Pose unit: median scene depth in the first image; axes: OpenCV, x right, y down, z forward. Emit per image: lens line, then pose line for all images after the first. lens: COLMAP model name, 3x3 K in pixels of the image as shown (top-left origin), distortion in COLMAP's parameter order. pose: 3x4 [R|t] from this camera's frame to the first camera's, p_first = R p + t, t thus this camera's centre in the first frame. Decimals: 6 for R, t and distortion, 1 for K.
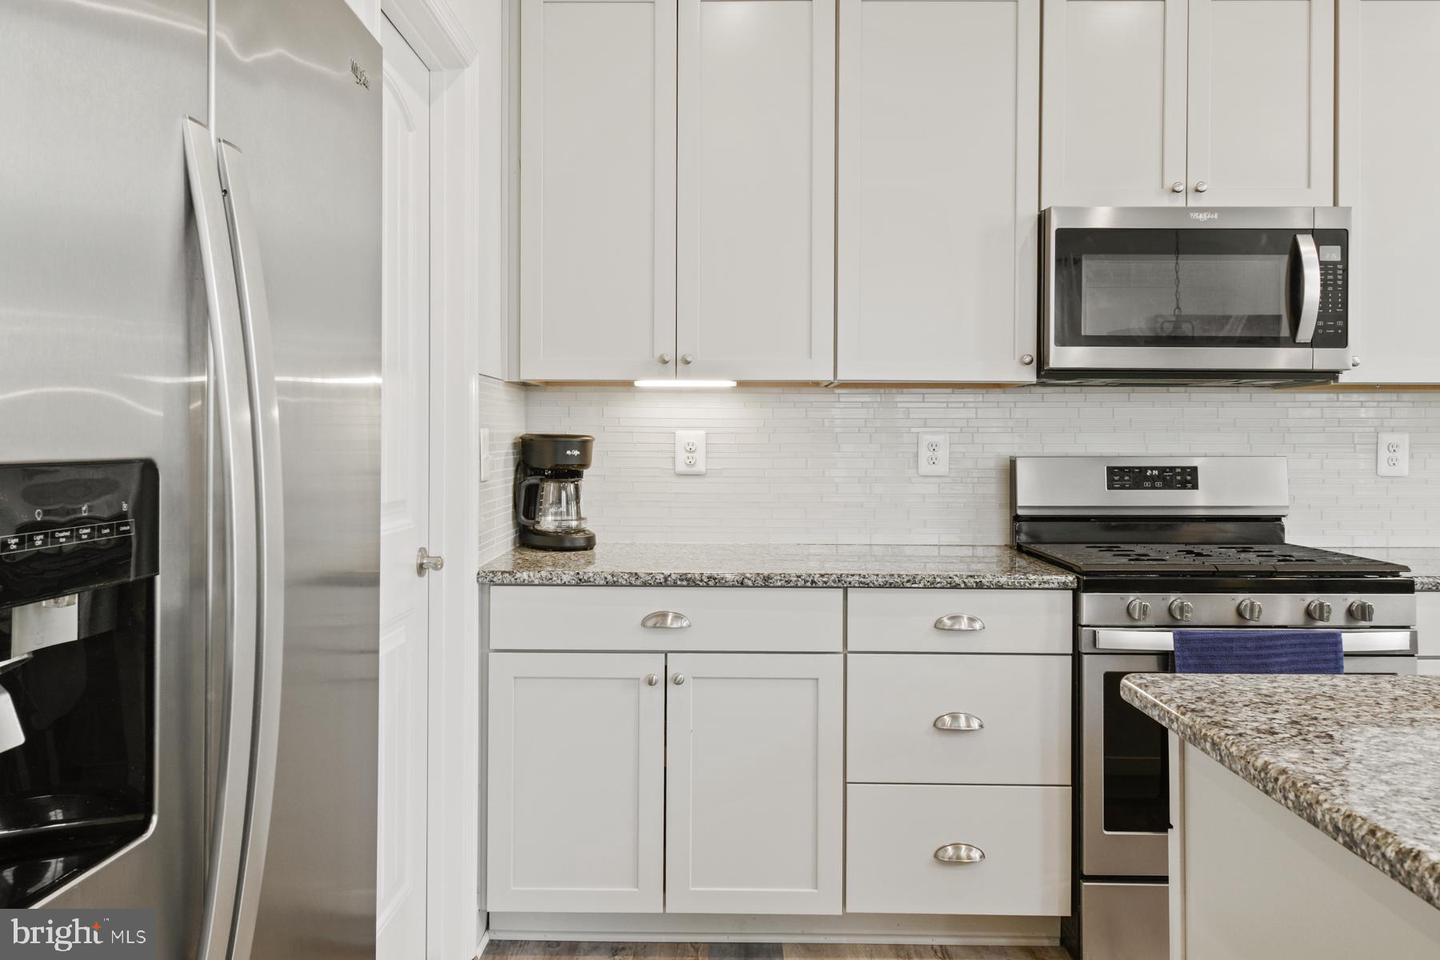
lens RADIAL K [[1057.2, 0, 714.0], [0, 1057.2, 434.1], [0, 0, 1]] dist [0.026433, -0.038041]
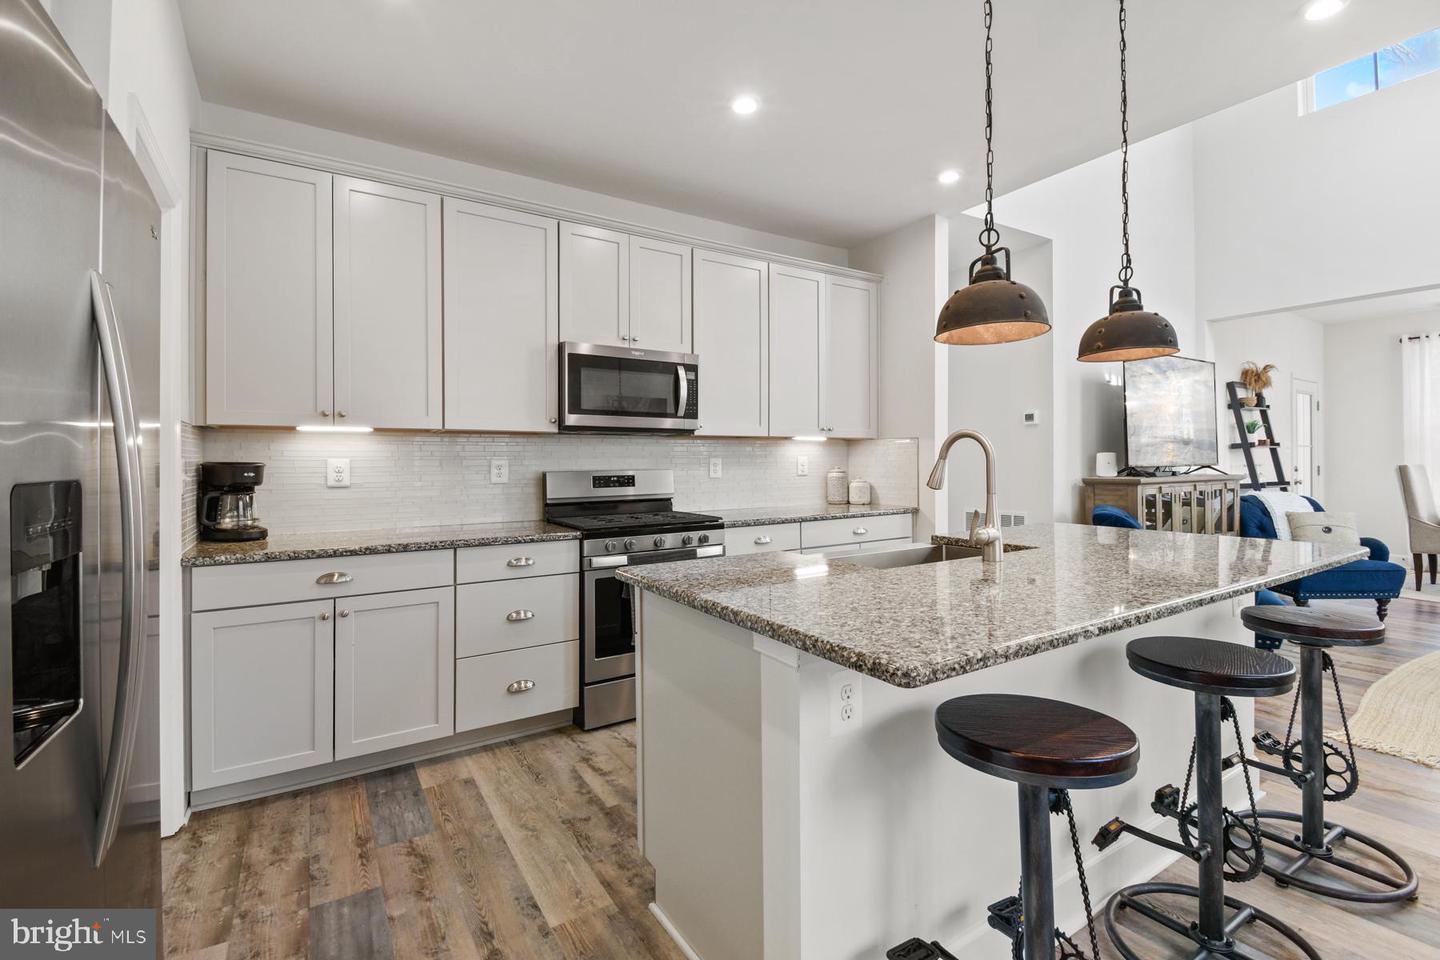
lens RADIAL K [[637.7, 0, 720.9], [0, 637.7, 461.6], [0, 0, 1]] dist [0.032954, -0.025853]
pose [[0.836169, -0.008190, 0.548411, -0.084276], [0.006076, 0.999965, 0.005669, -0.001474], [-0.548439, -0.001408, 0.836189, -0.123655]]
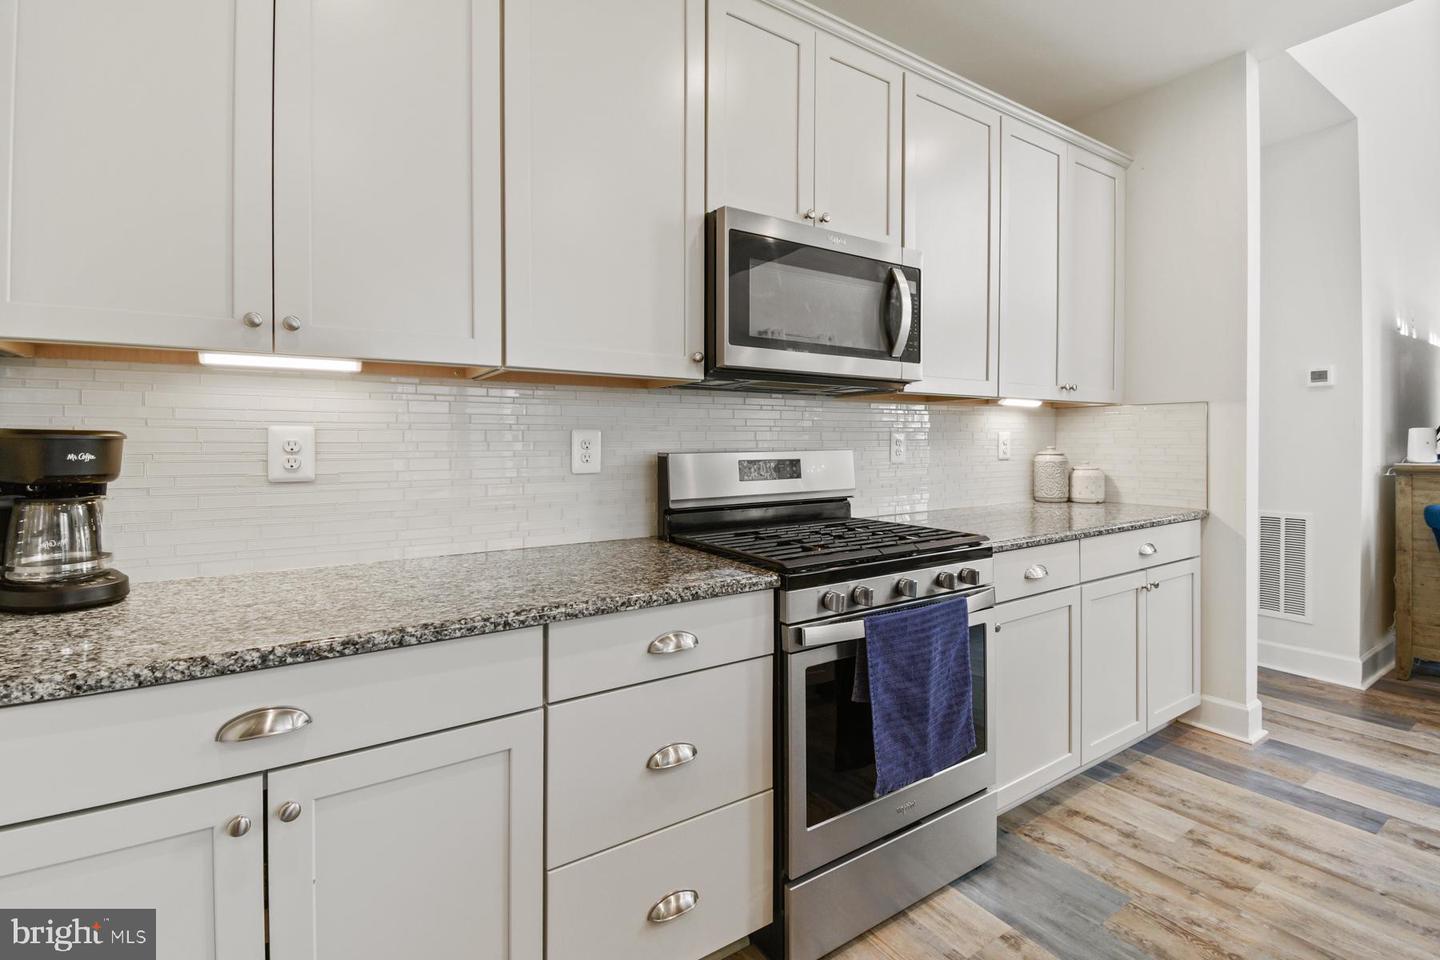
lens RADIAL K [[643.9, 0, 720.2], [0, 643.9, 444.2], [0, 0, 1]] dist [0.032603, -0.026156]
pose [[0.828058, -0.006662, 0.560603, -0.034773], [0.002521, 0.999964, 0.008160, 0.008366], [-0.560637, -0.005344, 0.828045, 0.501357]]
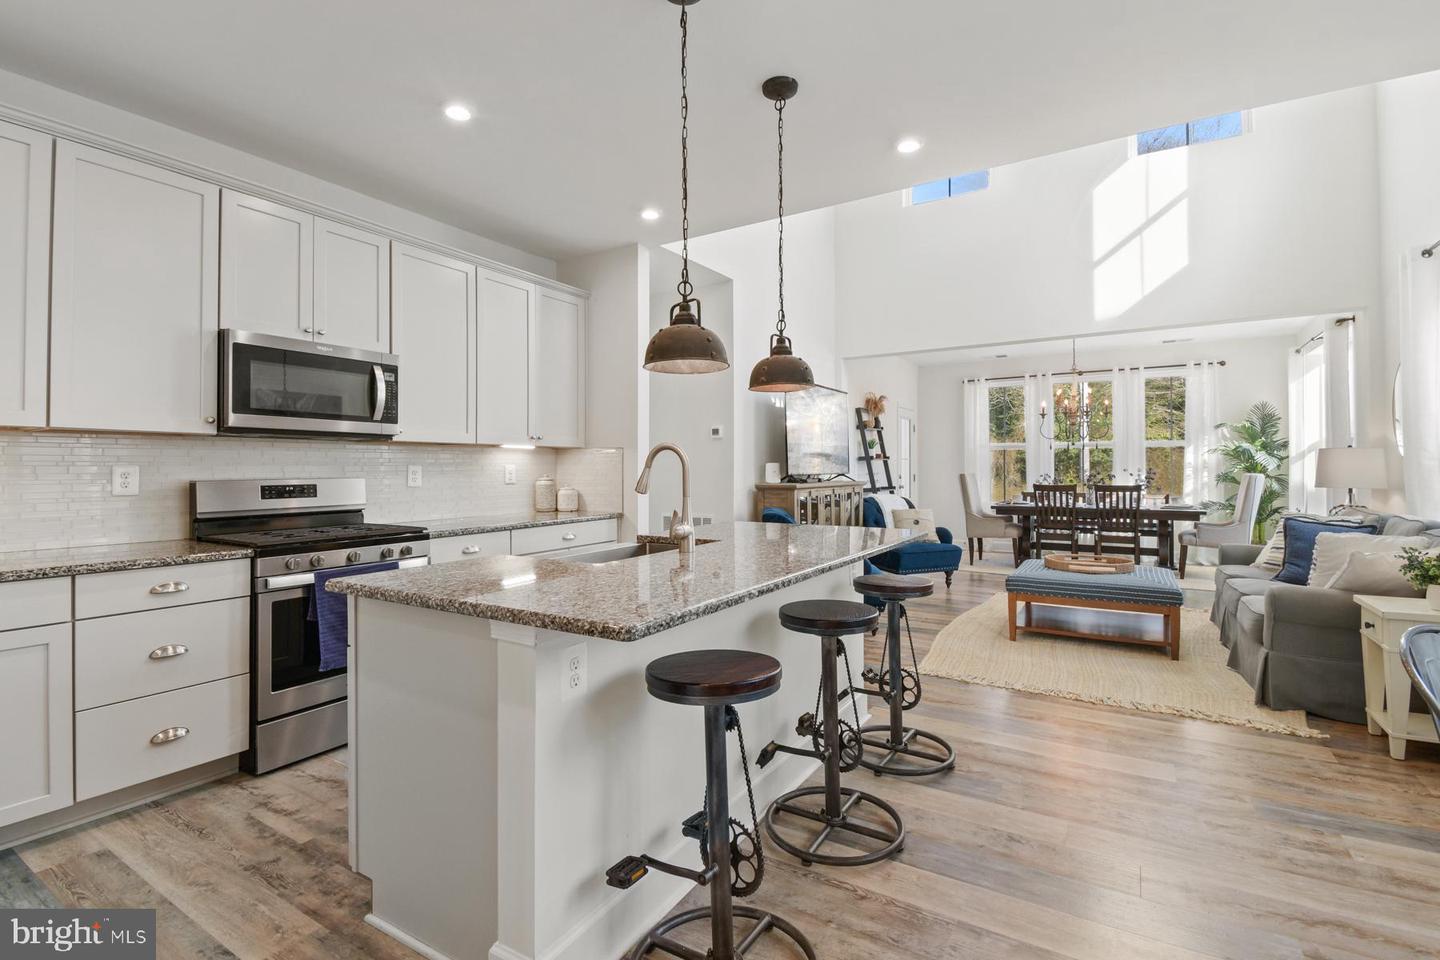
lens RADIAL K [[659.7, 0, 716.4], [0, 659.7, 465.8], [0, 0, 1]] dist [0.036189, -0.028862]
pose [[0.515740, -0.000466, 0.856745, -0.183825], [0.000085, 1.000000, 0.000493, -0.001739], [-0.856745, -0.000181, 0.515740, -0.186243]]
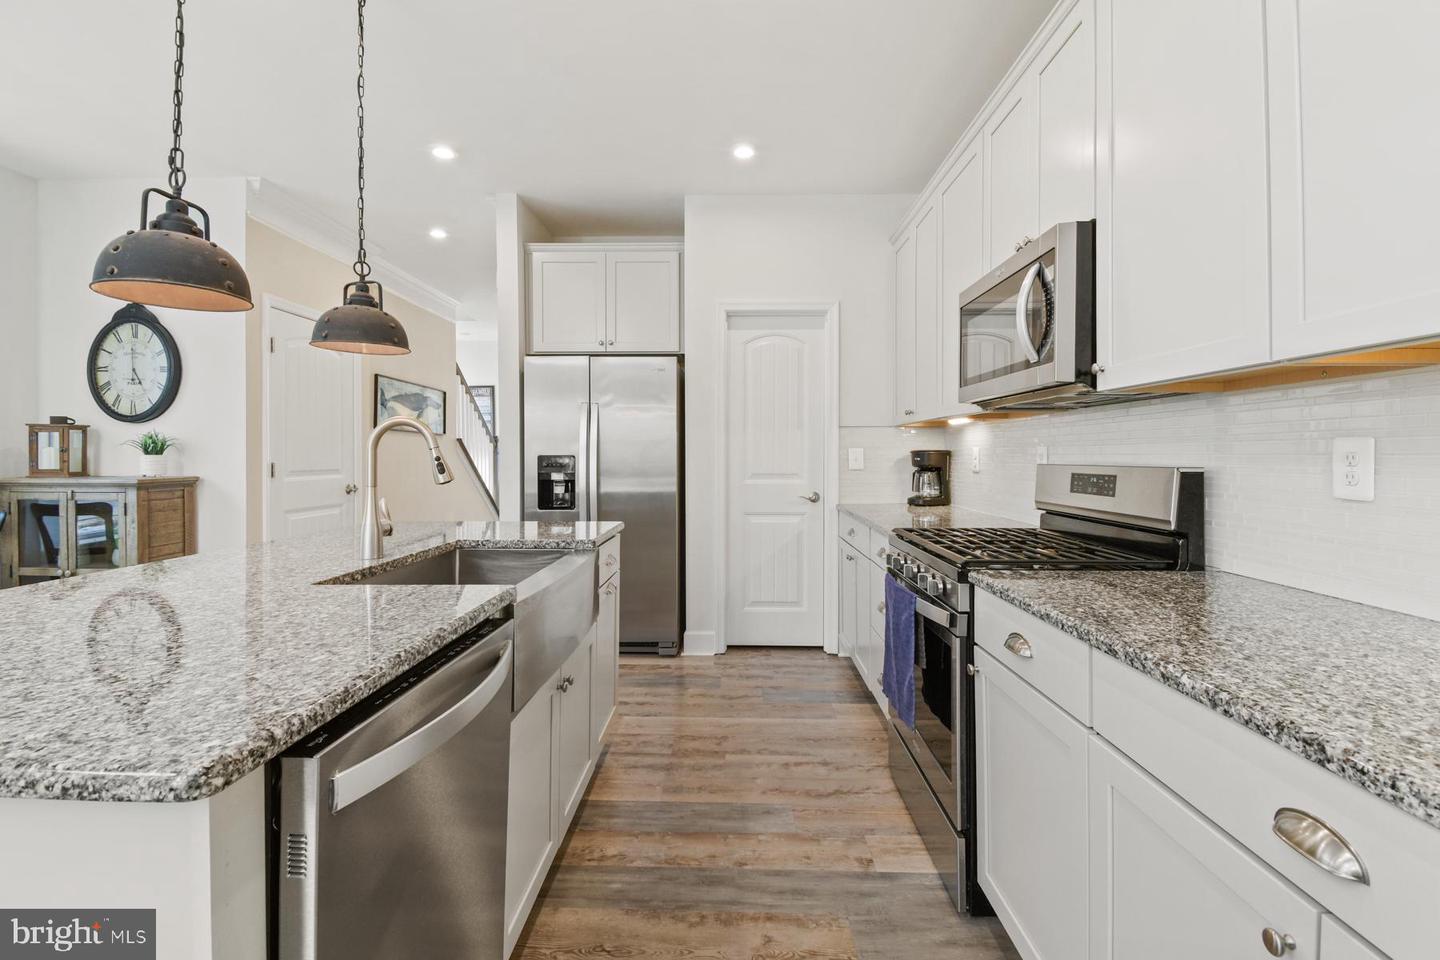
lens RADIAL K [[637.7, 0, 720.9], [0, 637.7, 461.6], [0, 0, 1]] dist [0.032954, -0.025853]
pose [[-0.004946, 0.009081, -0.999947, 1.244811], [0.005332, 0.999945, 0.009055, 0.009992], [0.999974, -0.005287, -0.004995, 0.686259]]
